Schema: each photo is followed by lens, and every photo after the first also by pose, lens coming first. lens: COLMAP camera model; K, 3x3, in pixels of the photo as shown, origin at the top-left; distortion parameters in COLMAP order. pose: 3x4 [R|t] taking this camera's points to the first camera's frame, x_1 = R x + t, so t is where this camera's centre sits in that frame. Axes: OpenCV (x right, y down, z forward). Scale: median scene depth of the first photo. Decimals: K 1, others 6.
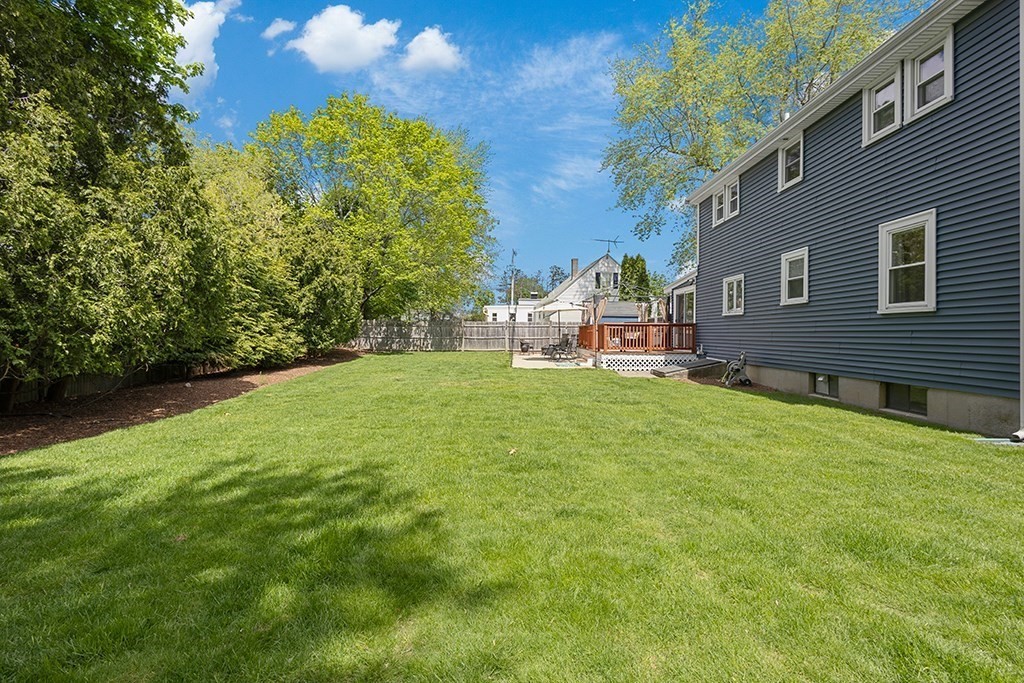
lens RADIAL K [[466.1, 0, 509.8], [0, 466.1, 329.3], [0, 0, 1]] dist [0.004136, 0.000504]
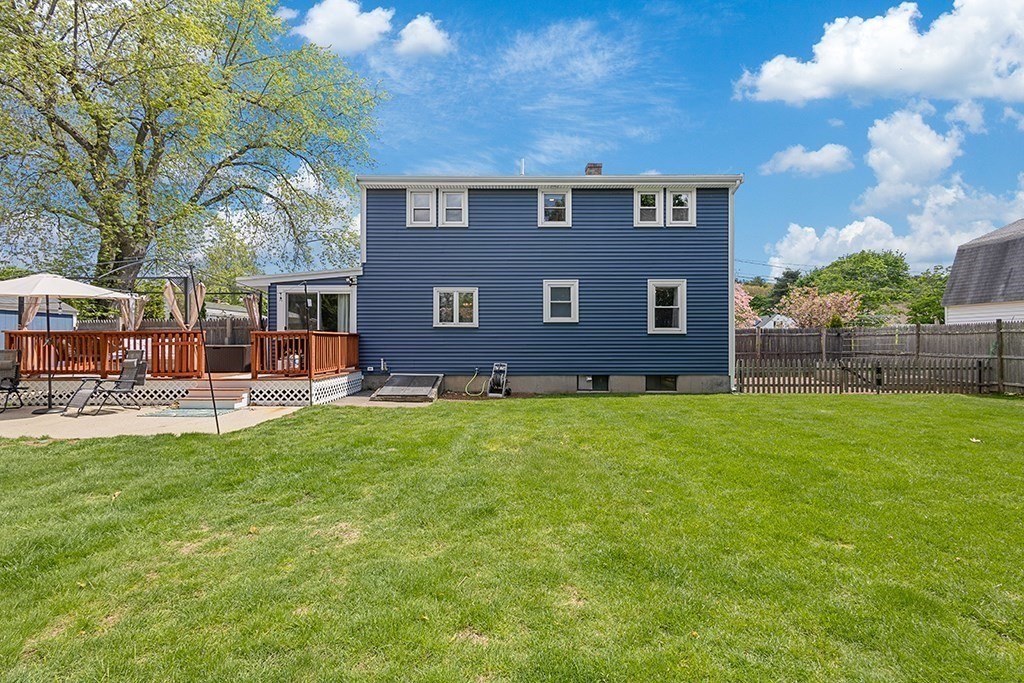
lens RADIAL K [[484.3, 0, 512.0], [0, 484.3, 341.5], [0, 0, 1]] dist [0.003707, 0.000263]
pose [[-0.000154, -0.005840, 0.999983, -0.791473], [-0.006850, 0.999959, 0.005839, -0.010580], [-0.999977, -0.006849, -0.000194, 1.288108]]
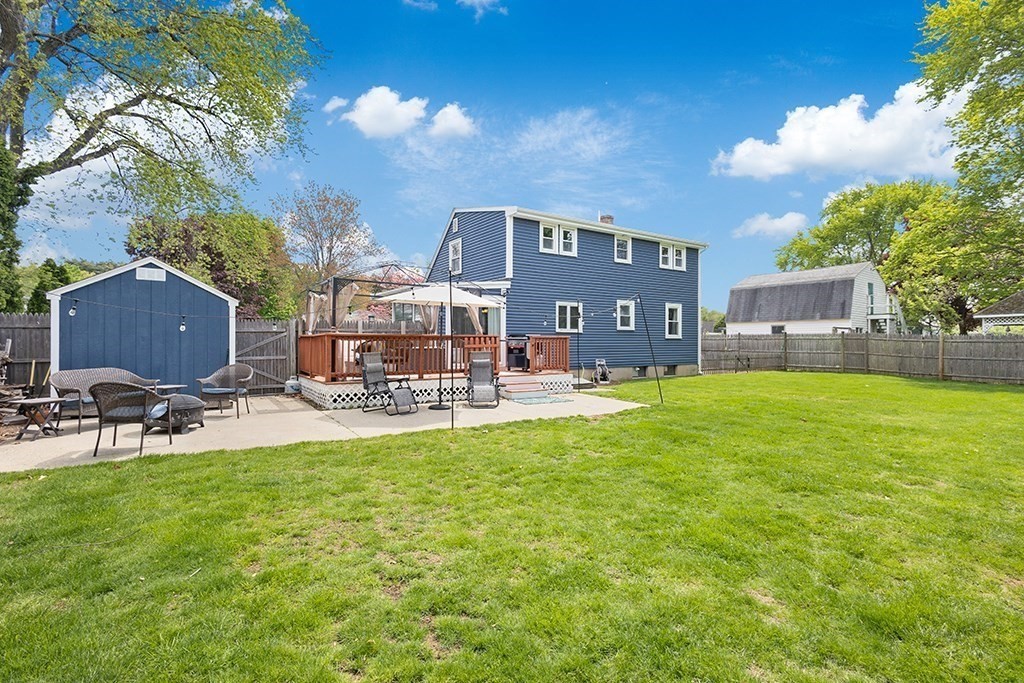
lens RADIAL K [[484.3, 0, 512.0], [0, 484.3, 341.5], [0, 0, 1]] dist [0.003707, 0.000263]
pose [[-0.561229, -0.002275, 0.827657, -0.784527], [-0.008483, 0.999960, -0.003003, -0.001004], [-0.827617, -0.008707, -0.561226, 2.741965]]
